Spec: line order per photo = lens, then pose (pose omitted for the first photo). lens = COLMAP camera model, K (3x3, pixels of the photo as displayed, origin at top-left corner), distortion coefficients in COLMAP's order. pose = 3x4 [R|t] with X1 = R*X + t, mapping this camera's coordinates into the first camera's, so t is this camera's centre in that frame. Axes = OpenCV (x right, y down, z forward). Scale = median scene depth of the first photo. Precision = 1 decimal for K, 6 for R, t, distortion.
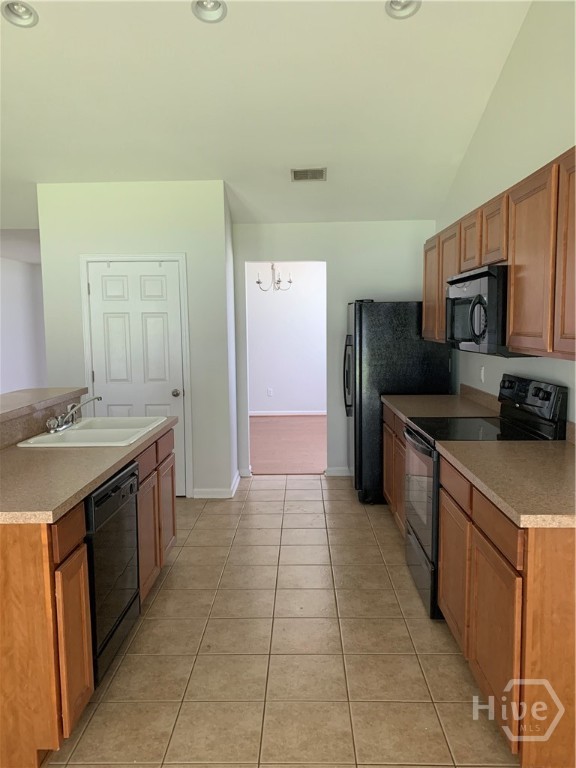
lens RADIAL K [[588.9, 0, 288.0], [0, 588.9, 384.0], [0, 0, 1]] dist [0.045904, -0.000737]
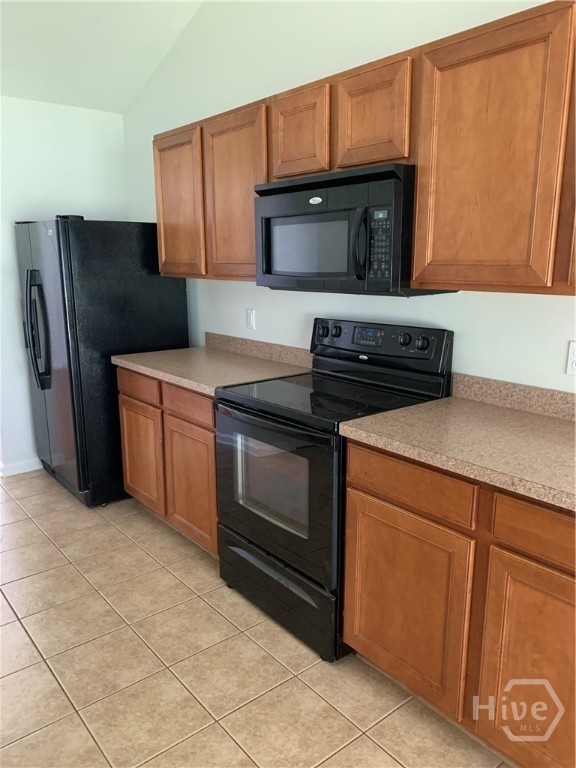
lens RADIAL K [[586.8, 0, 273.2], [0, 586.8, 391.8], [0, 0, 1]] dist [0.050559, 0.003276]
pose [[0.767036, -0.130950, 0.628099, -0.146700], [0.059177, 0.989217, 0.133971, -0.022126], [-0.638869, -0.065592, 0.766514, 0.333456]]
